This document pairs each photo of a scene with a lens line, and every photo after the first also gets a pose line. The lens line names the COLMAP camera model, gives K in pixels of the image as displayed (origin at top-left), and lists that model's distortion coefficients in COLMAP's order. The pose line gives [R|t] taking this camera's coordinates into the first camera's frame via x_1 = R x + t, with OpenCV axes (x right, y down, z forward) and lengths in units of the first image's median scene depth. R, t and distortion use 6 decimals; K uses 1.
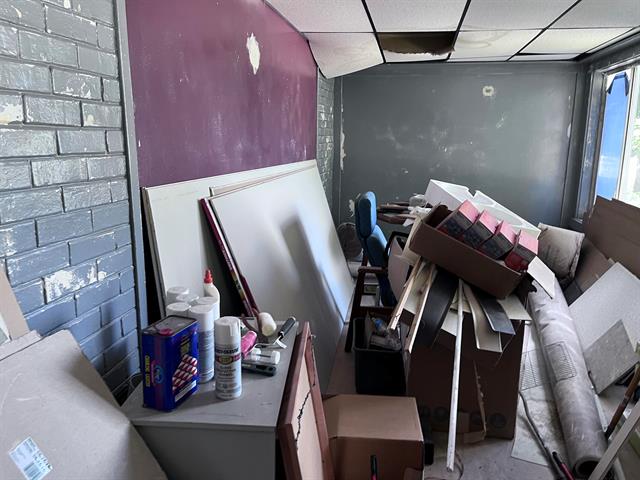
lens RADIAL K [[480.9, 0, 321.1], [0, 480.9, 238.5], [0, 0, 1]] dist [0.025186, -0.054077]
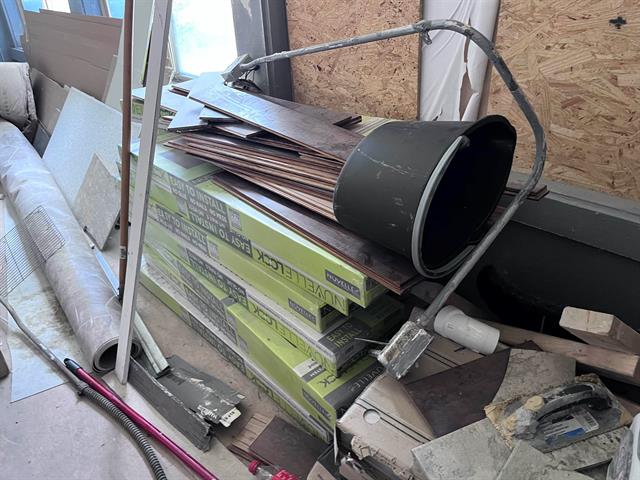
lens RADIAL K [[480.9, 0, 315.5], [0, 480.9, 239.2], [0, 0, 1]] dist [0.025186, -0.054077]
pose [[0.556326, -0.448859, 0.699305, 0.193518], [0.212350, 0.890410, 0.402589, 0.047558], [-0.803374, -0.075473, 0.590673, 0.199392]]
